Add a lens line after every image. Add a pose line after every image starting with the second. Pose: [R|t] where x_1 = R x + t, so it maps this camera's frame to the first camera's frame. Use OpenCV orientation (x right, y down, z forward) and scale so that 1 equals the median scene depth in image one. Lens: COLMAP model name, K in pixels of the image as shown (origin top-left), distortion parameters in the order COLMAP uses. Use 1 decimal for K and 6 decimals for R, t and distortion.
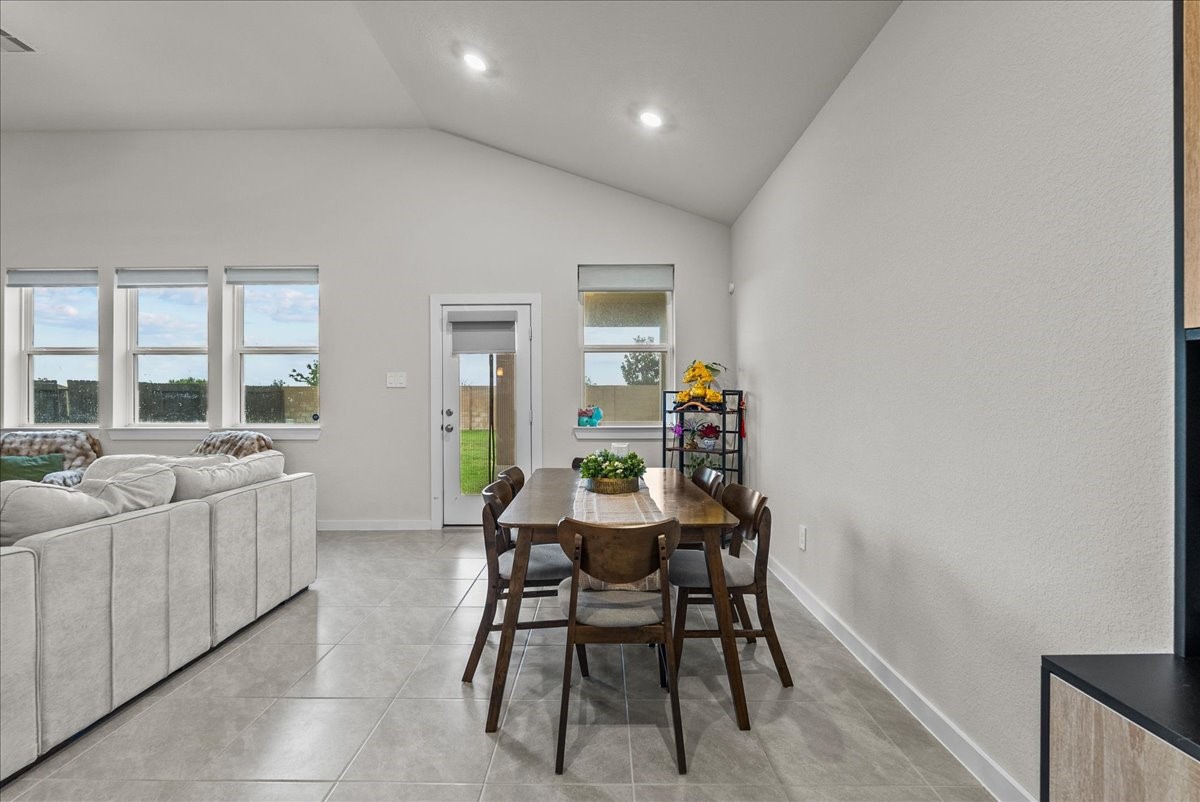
lens RADIAL K [[526.2, 0, 600.0], [0, 526.2, 401.0], [0, 0, 1]] dist [-0.005238, -0.000685]
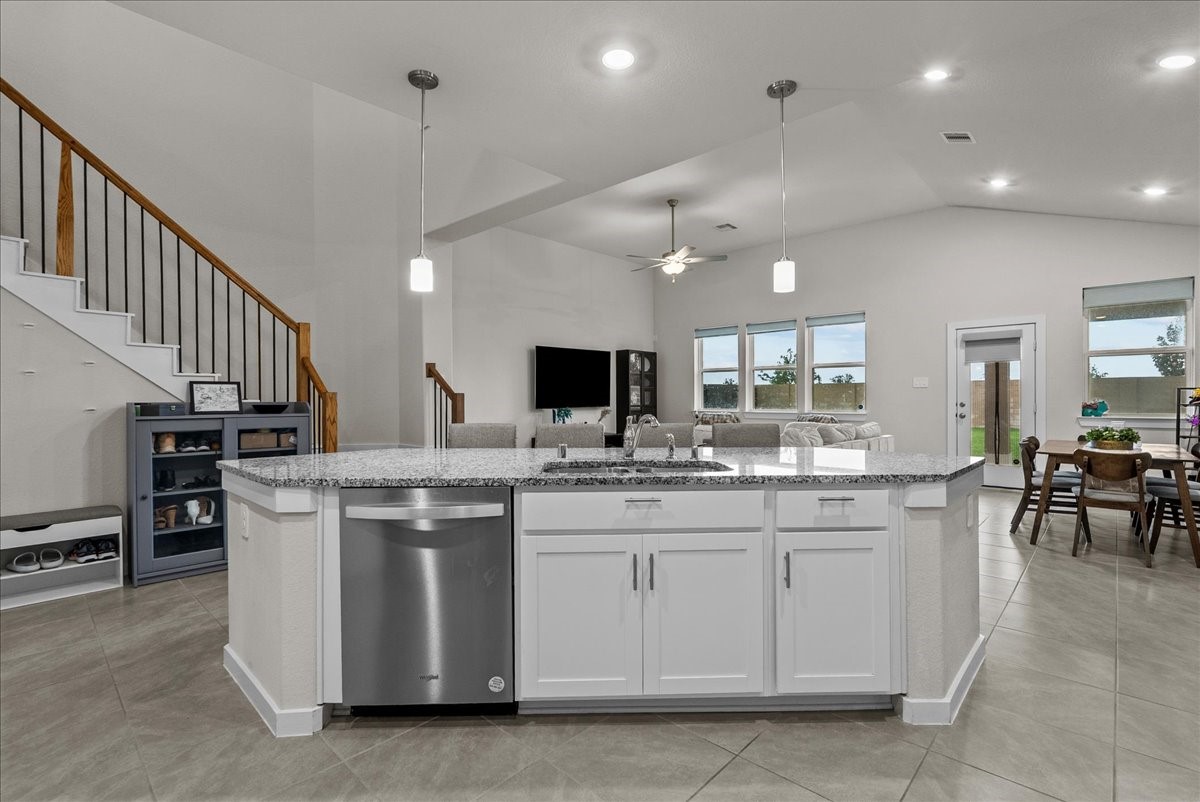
lens RADIAL K [[553.2, 0, 599.3], [0, 553.2, 402.2], [0, 0, 1]] dist [-0.001016, -0.001019]
pose [[0.729875, 0.005572, -0.683558, 0.019092], [0.000544, 0.999962, 0.008732, 0.001527], [0.683581, -0.006745, 0.729844, -0.770228]]
